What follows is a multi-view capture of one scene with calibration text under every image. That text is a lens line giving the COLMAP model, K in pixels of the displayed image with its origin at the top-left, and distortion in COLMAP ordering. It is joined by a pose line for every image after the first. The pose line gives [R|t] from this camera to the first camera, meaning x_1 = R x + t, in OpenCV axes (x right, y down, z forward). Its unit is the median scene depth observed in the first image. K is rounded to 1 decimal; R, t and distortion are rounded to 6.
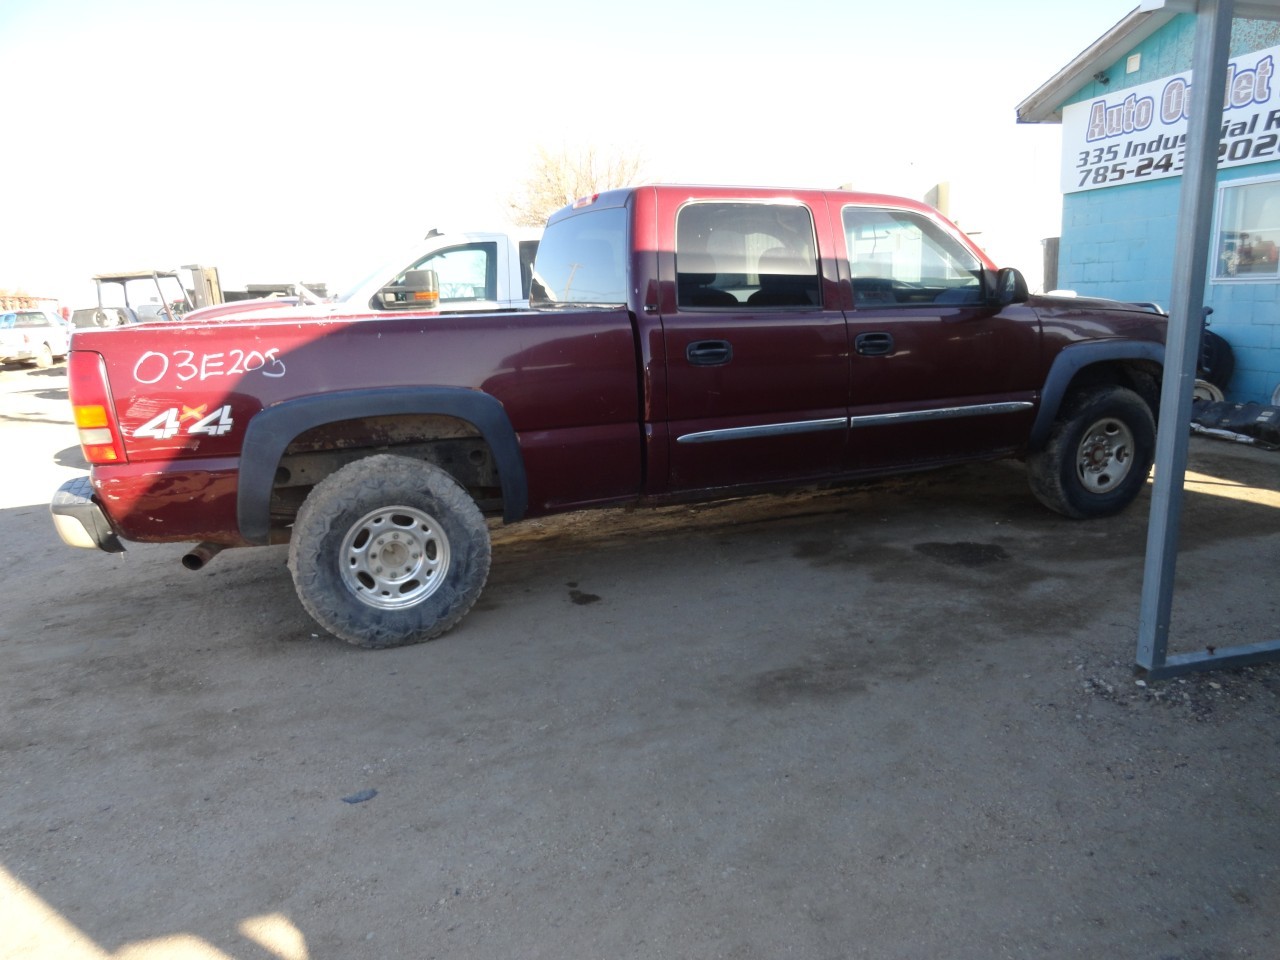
lens RADIAL K [[881.9, 0, 640.0], [0, 881.9, 480.0], [0, 0, 1]] dist [0.022973, 0.004887]
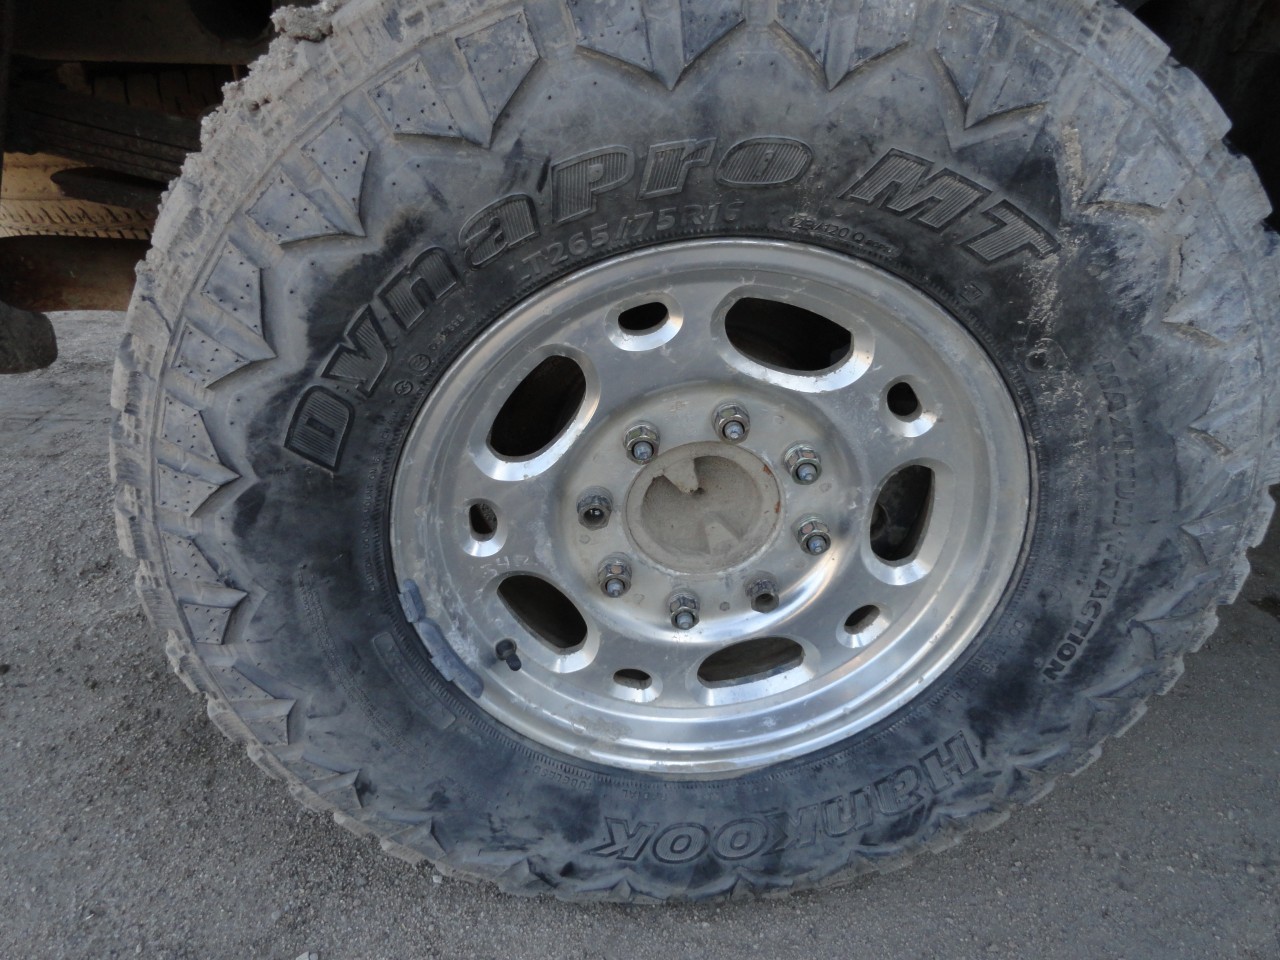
lens RADIAL K [[881.9, 0, 640.0], [0, 881.9, 480.0], [0, 0, 1]] dist [0.022973, 0.004887]
pose [[0.942666, 0.222941, -0.248352, -0.247364], [-0.134147, 0.934504, 0.329707, 0.020396], [0.305592, -0.277488, 0.910832, 0.834034]]
